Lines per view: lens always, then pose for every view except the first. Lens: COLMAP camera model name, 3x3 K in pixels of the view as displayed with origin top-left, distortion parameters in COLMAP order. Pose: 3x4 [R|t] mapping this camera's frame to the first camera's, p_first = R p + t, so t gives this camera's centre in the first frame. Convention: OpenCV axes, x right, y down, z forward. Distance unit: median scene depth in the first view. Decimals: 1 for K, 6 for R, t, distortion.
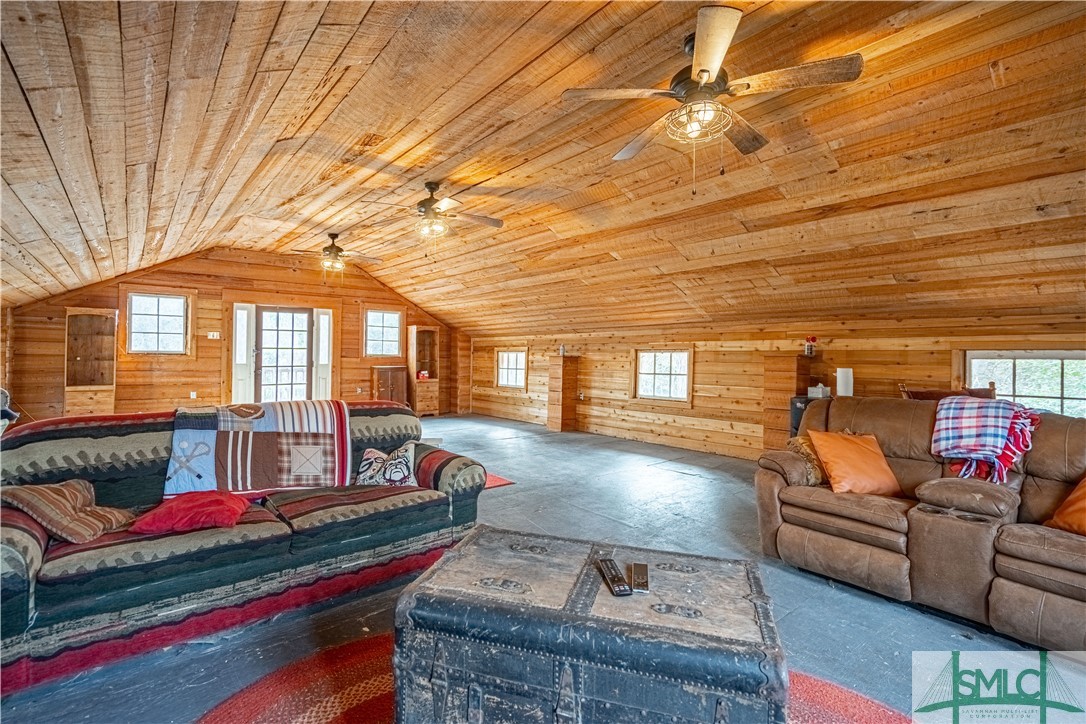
lens RADIAL K [[495.7, 0, 542.3], [0, 495.7, 356.5], [0, 0, 1]] dist [-0.001303, 0.000902]
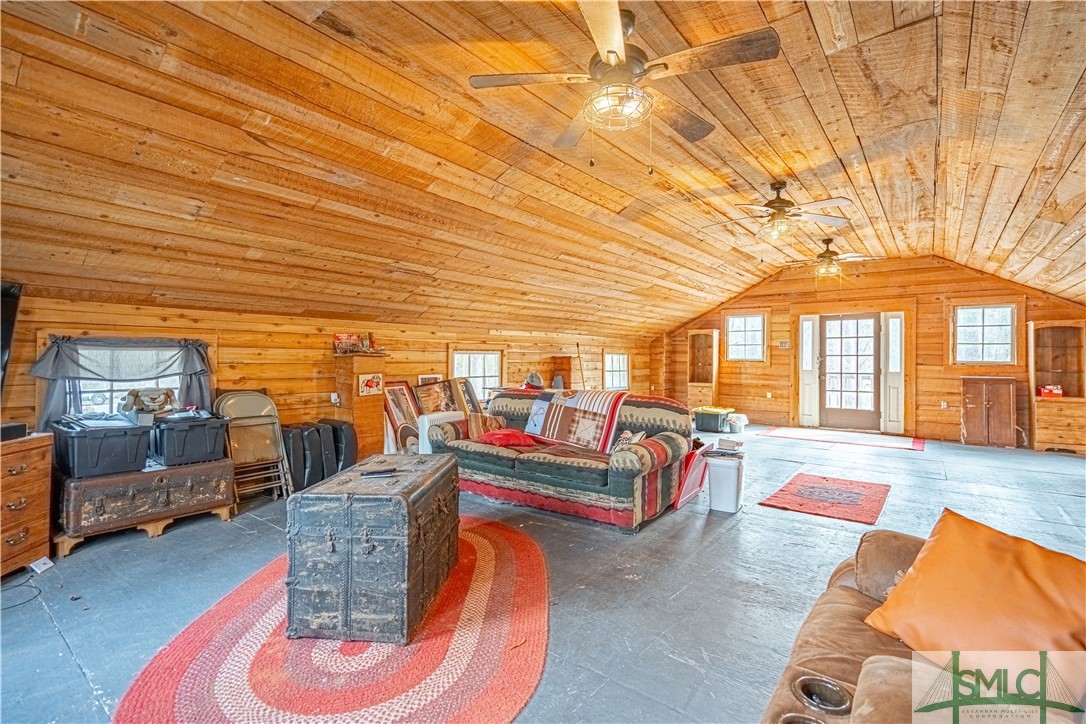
lens RADIAL K [[495.7, 0, 545.7], [0, 495.7, 359.2], [0, 0, 1]] dist [-0.001303, 0.000902]
pose [[0.229861, -0.005833, -0.973206, 0.366131], [-0.006498, 0.999951, -0.007528, 0.003241], [0.973202, 0.008054, 0.229812, 0.201294]]
